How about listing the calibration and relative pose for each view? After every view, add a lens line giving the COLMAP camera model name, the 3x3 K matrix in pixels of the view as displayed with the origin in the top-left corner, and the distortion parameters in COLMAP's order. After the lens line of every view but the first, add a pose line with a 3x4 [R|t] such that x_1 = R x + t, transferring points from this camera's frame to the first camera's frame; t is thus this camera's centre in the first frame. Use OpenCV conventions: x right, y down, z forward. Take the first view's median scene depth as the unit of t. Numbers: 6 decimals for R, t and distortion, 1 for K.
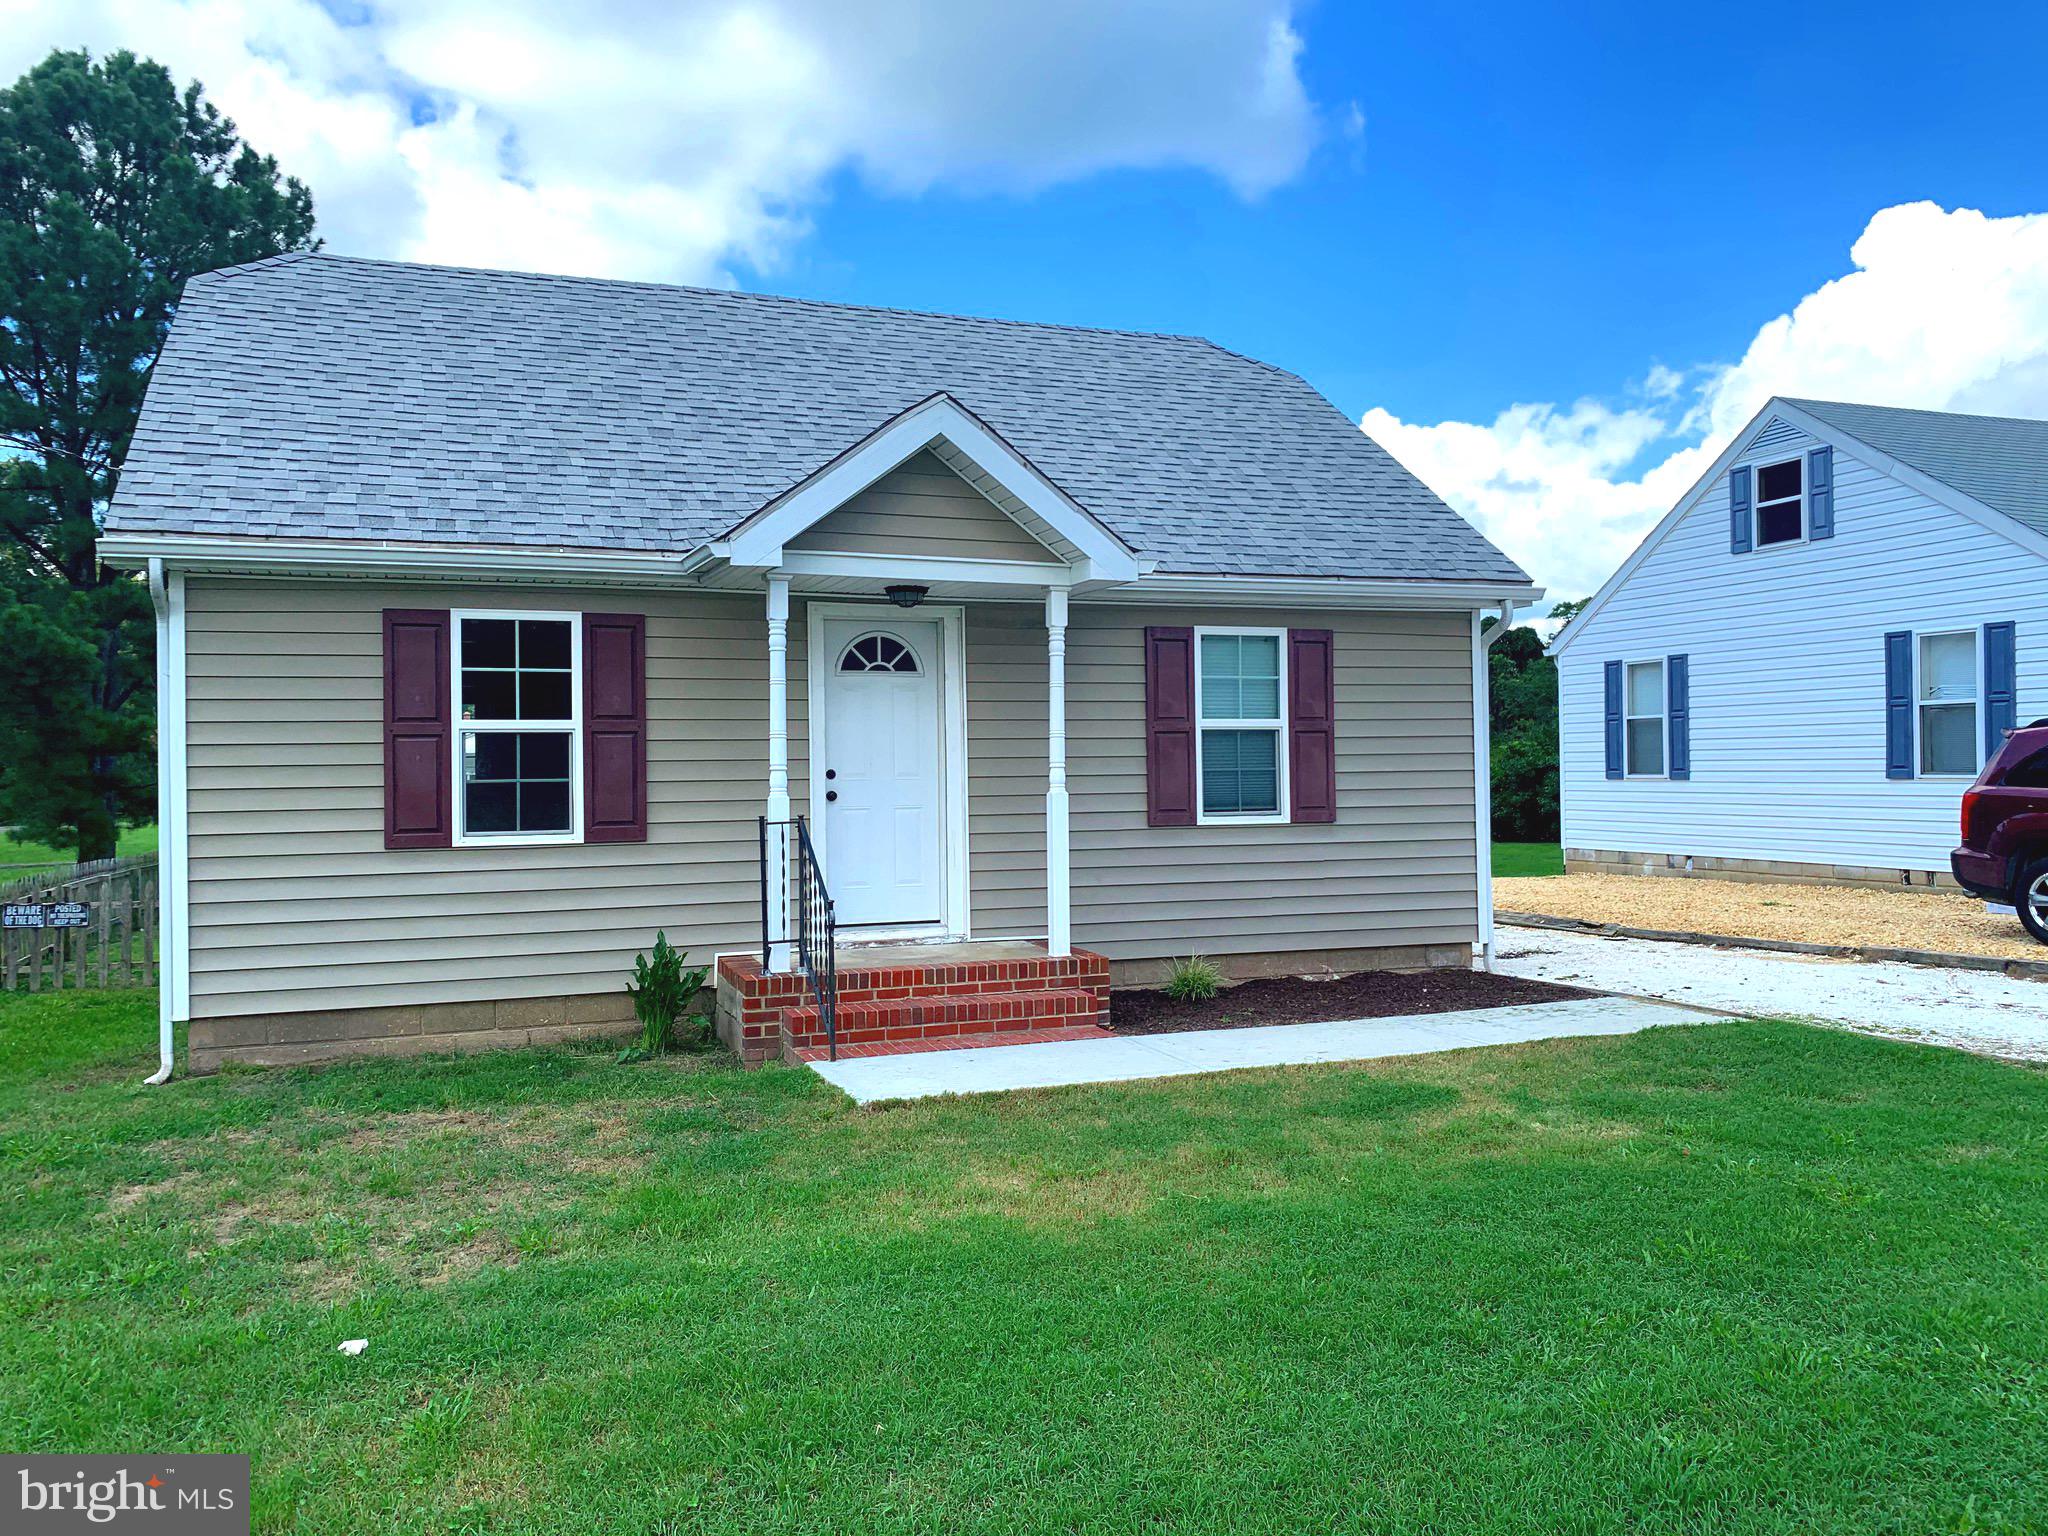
lens RADIAL K [[1582.3, 0, 1040.9], [0, 1582.3, 748.2], [0, 0, 1]] dist [0.035162, -0.017187]
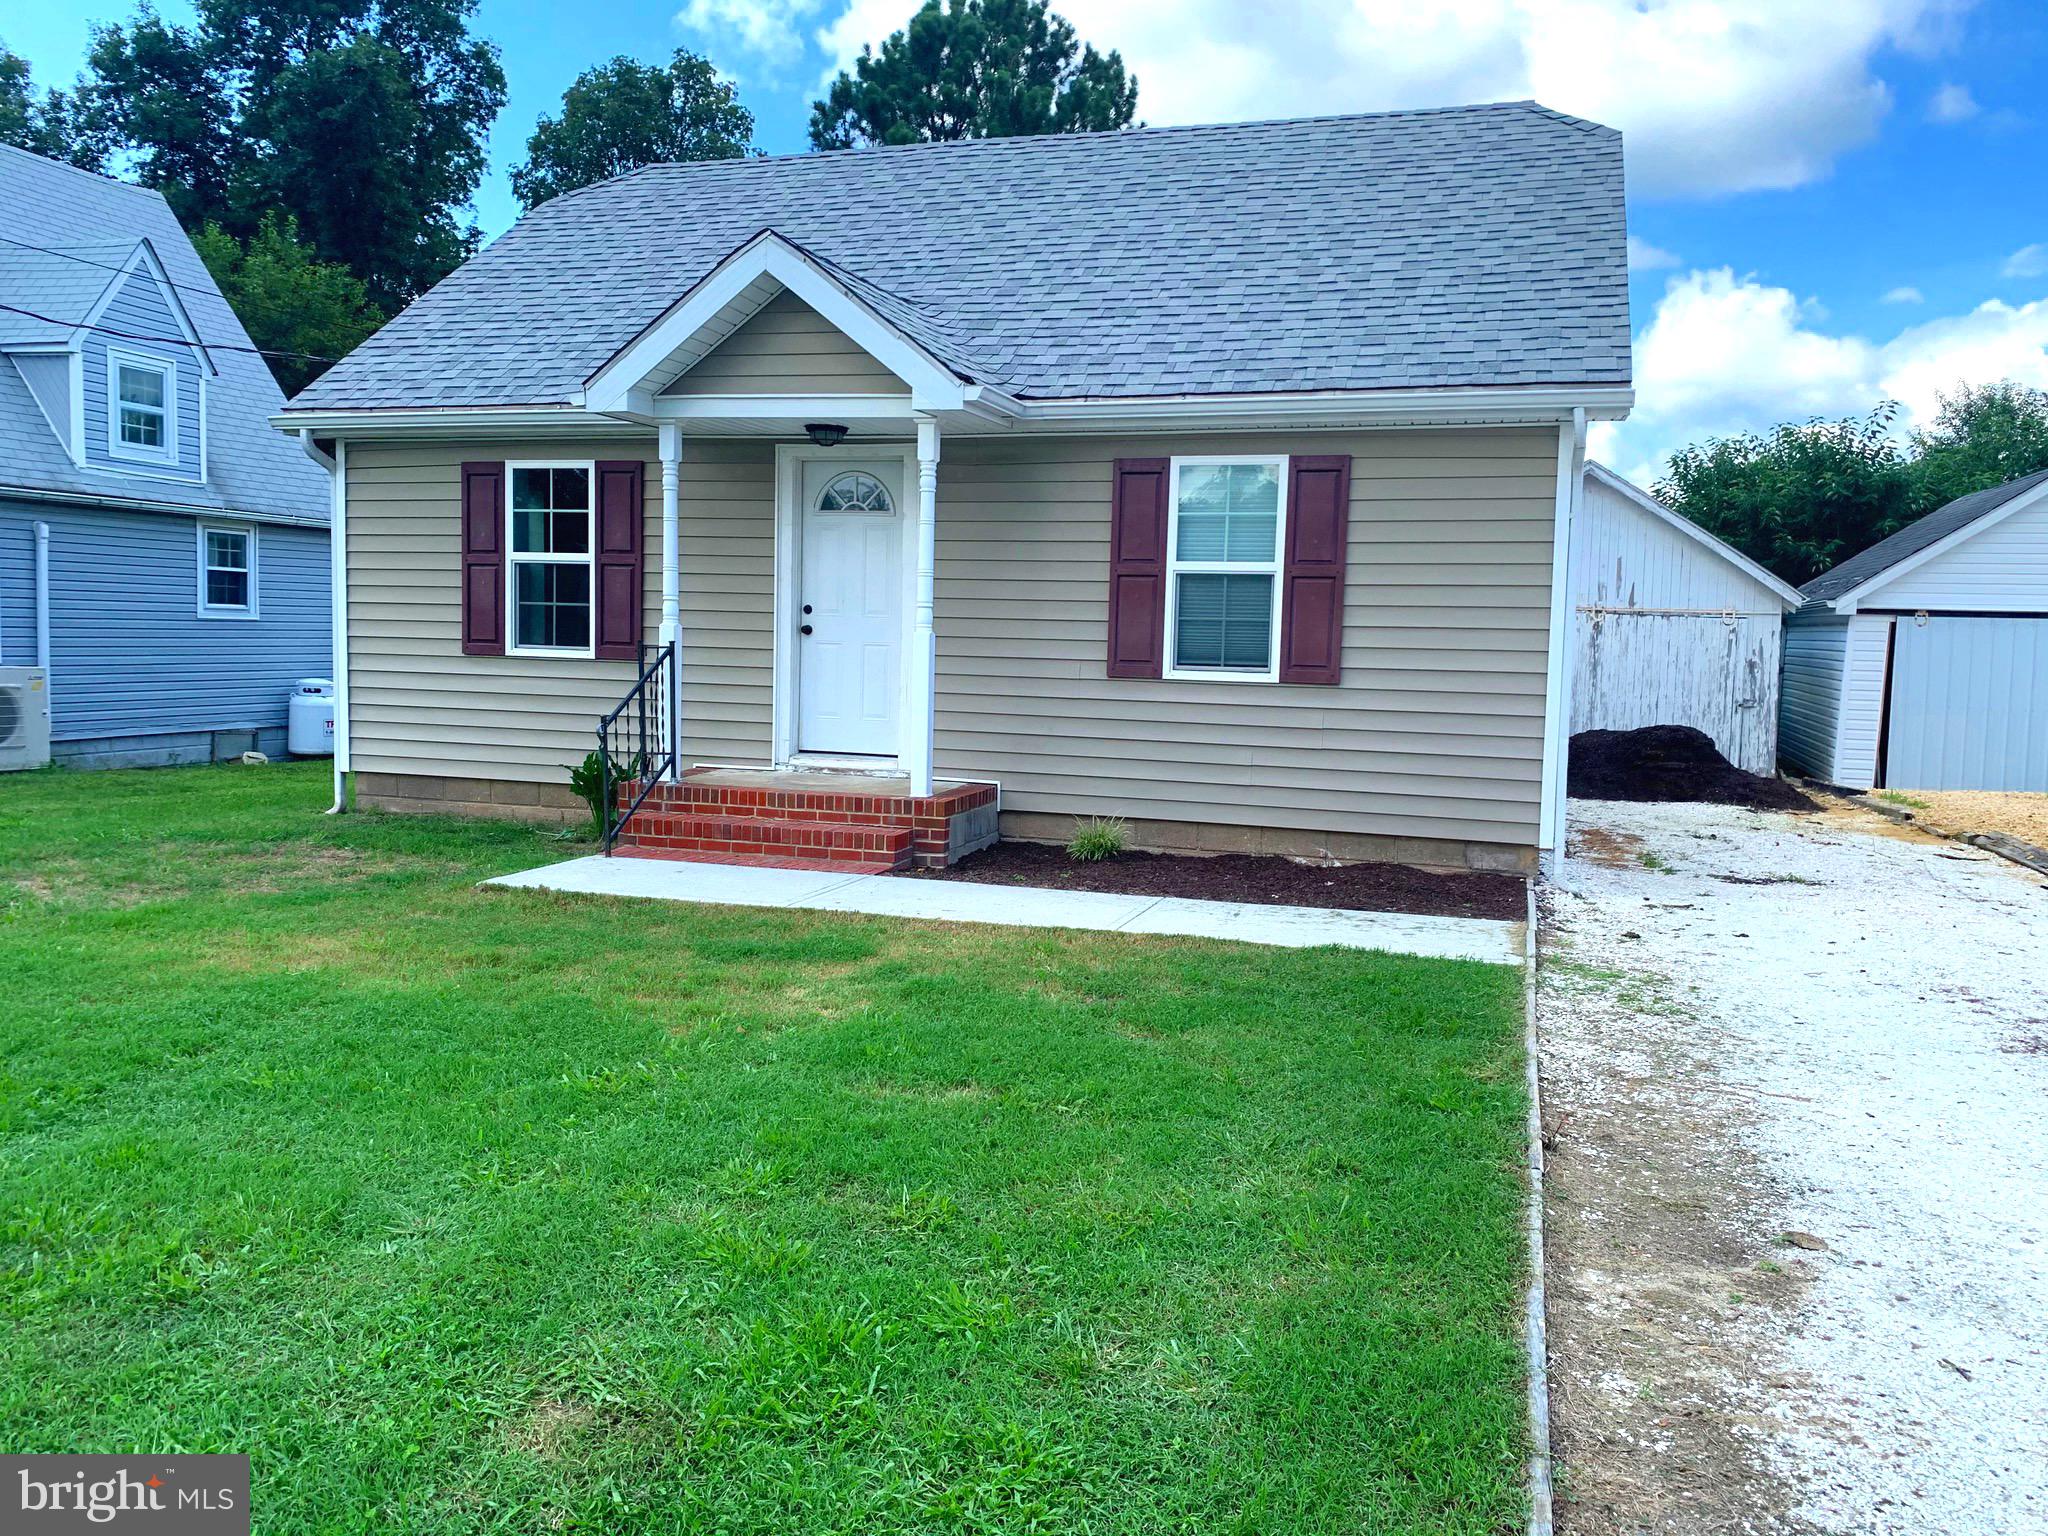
lens RADIAL K [[1582.3, 0, 1037.5], [0, 1582.3, 775.8], [0, 0, 1]] dist [0.035162, -0.017187]
pose [[0.786816, 0.090953, -0.610449, 0.680628], [-0.026788, 0.993182, 0.113450, 0.003220], [0.616605, -0.072912, 0.783889, 0.264677]]
